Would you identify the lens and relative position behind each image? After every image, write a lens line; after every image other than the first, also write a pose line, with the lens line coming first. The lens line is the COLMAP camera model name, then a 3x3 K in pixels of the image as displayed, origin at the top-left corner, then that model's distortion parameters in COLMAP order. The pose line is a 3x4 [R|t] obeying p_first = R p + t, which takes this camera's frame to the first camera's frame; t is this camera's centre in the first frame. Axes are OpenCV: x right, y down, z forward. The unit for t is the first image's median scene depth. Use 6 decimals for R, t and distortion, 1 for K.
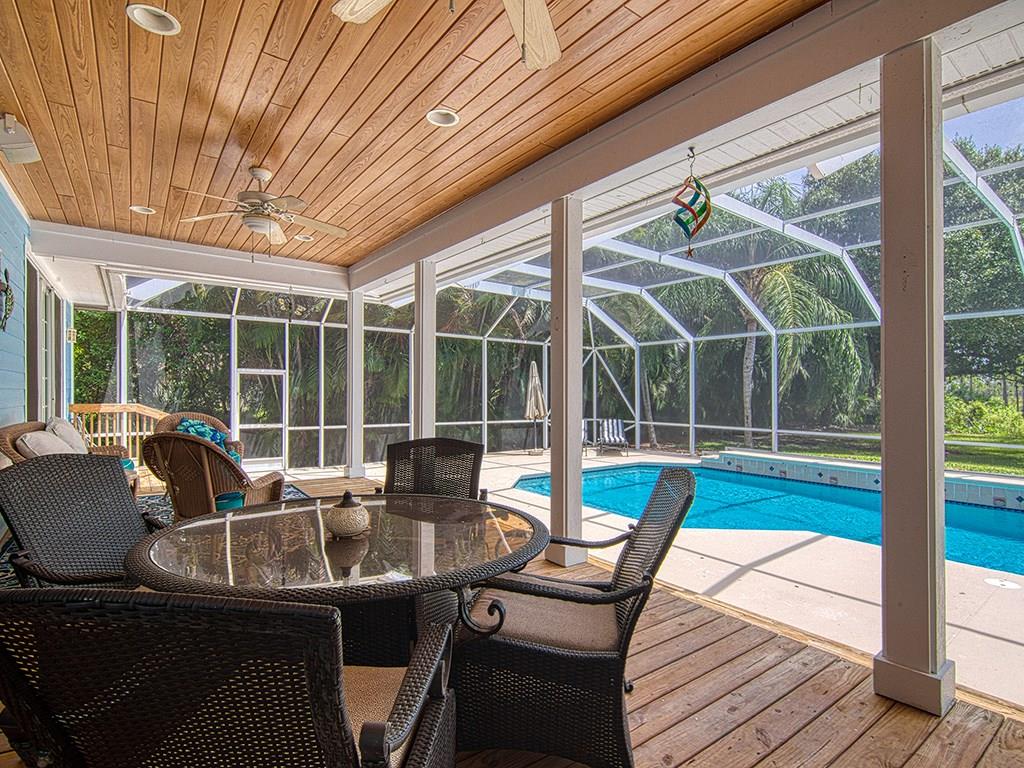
lens RADIAL K [[517.6, 0, 512.9], [0, 517.6, 389.4], [0, 0, 1]] dist [0.002420, -0.010182]
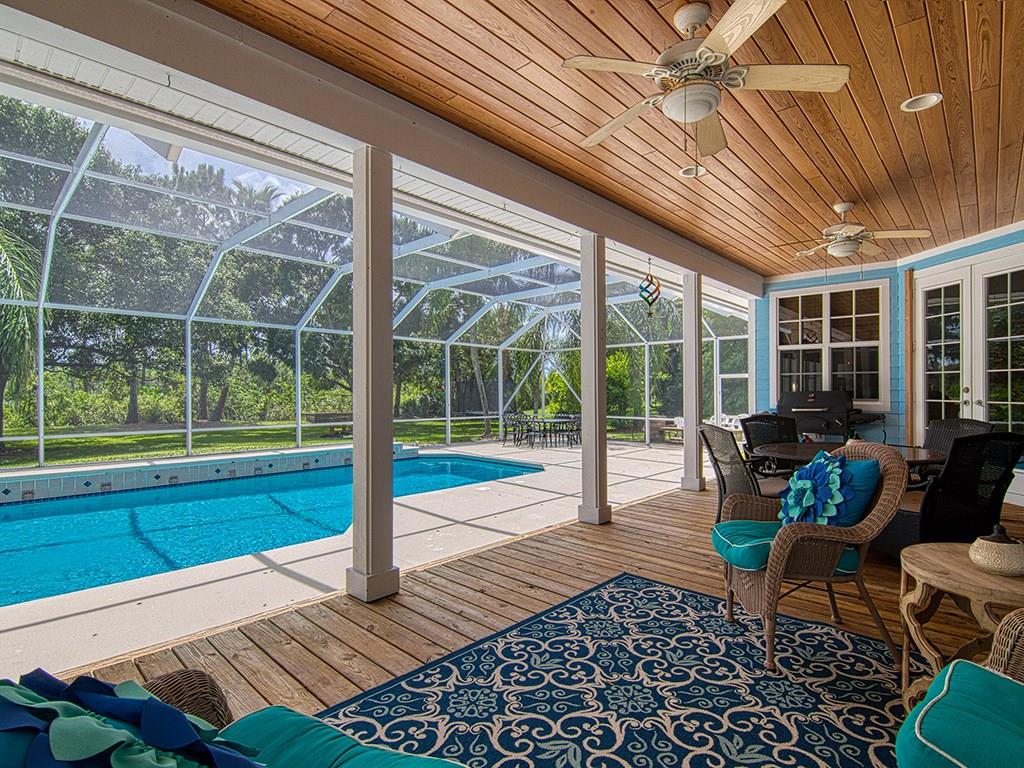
lens RADIAL K [[517.6, 0, 512.9], [0, 517.6, 389.4], [0, 0, 1]] dist [0.002420, -0.010182]
pose [[-0.178092, 0.003006, 0.984009, -0.741767], [-0.001213, 0.999994, -0.003275, 0.017535], [-0.984013, -0.001777, -0.178087, 0.928737]]
